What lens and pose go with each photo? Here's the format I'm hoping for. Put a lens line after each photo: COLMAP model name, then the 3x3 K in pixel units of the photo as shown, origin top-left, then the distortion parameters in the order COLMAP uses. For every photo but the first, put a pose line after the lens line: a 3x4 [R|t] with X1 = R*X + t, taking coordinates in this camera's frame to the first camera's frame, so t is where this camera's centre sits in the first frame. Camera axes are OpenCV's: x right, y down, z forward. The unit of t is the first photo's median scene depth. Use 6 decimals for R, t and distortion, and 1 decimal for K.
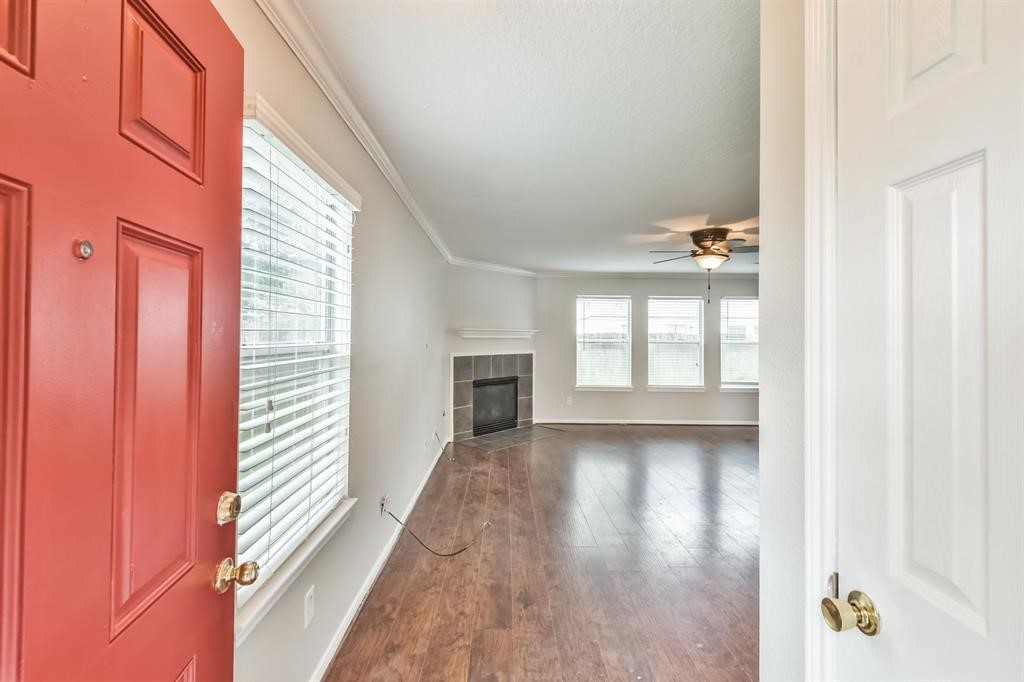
lens RADIAL K [[449.0, 0, 516.0], [0, 449.0, 330.1], [0, 0, 1]] dist [0.034464, -0.020018]
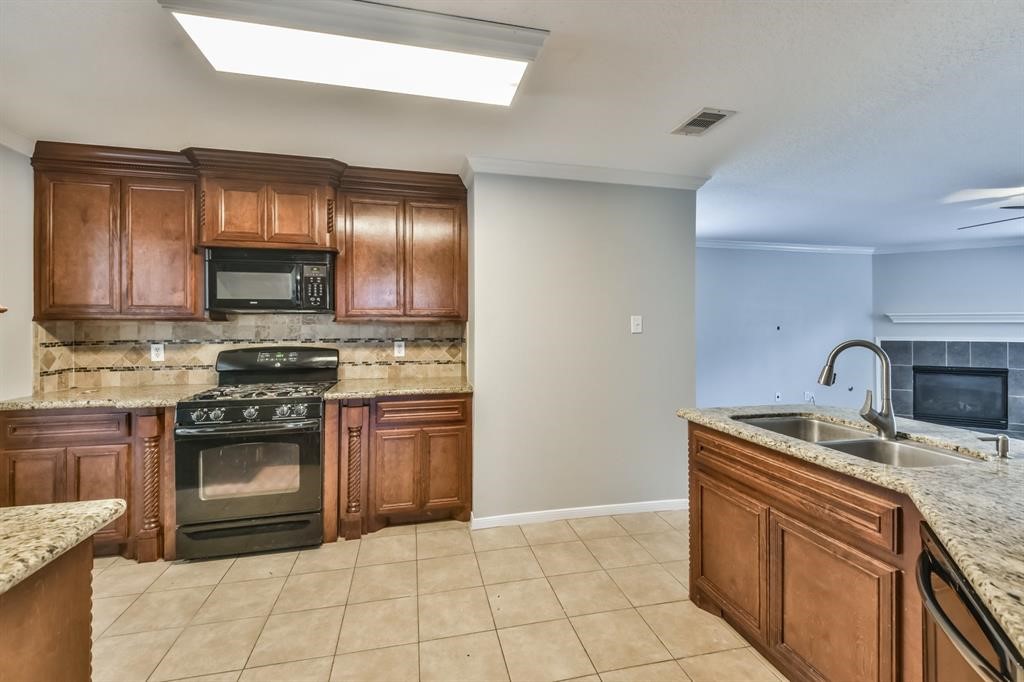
lens RADIAL K [[449.0, 0, 516.0], [0, 449.0, 330.1], [0, 0, 1]] dist [0.034464, -0.020018]
pose [[0.198593, 0.000807, -0.980082, 0.682319], [0.014428, 0.999889, 0.003747, 0.014896], [0.979976, -0.014885, 0.198559, -0.062581]]
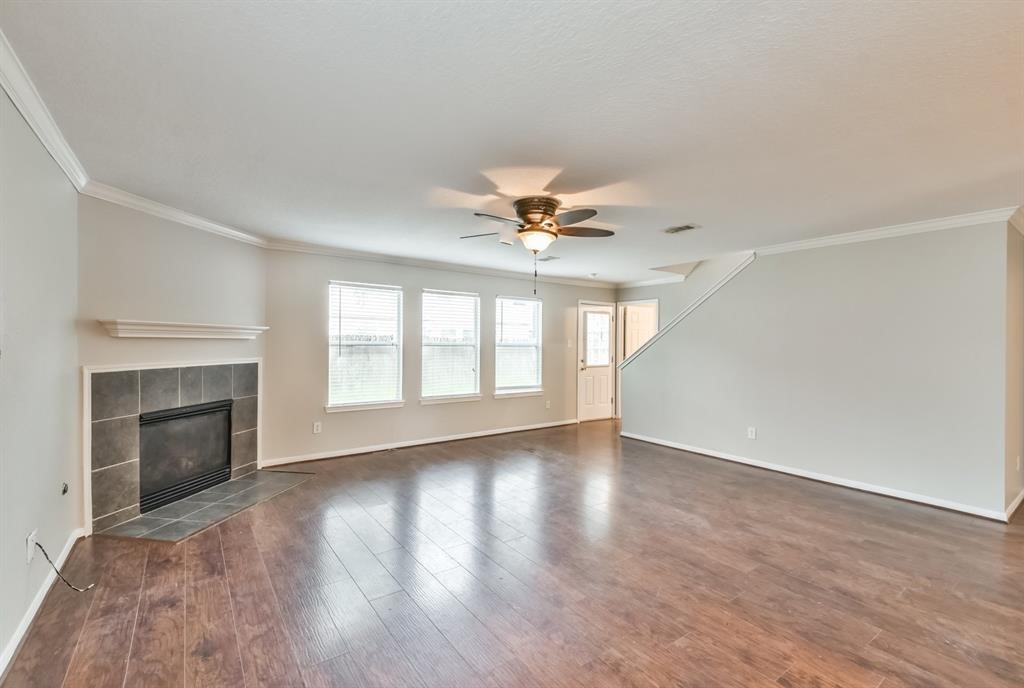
lens RADIAL K [[455.5, 0, 537.7], [0, 455.5, 341.5], [0, 0, 1]] dist [0.013220, -0.014119]
pose [[0.810147, -0.000413, 0.586226, -0.025566], [-0.008775, 0.999879, 0.012831, 0.009848], [-0.586161, -0.015540, 0.810046, 0.241587]]
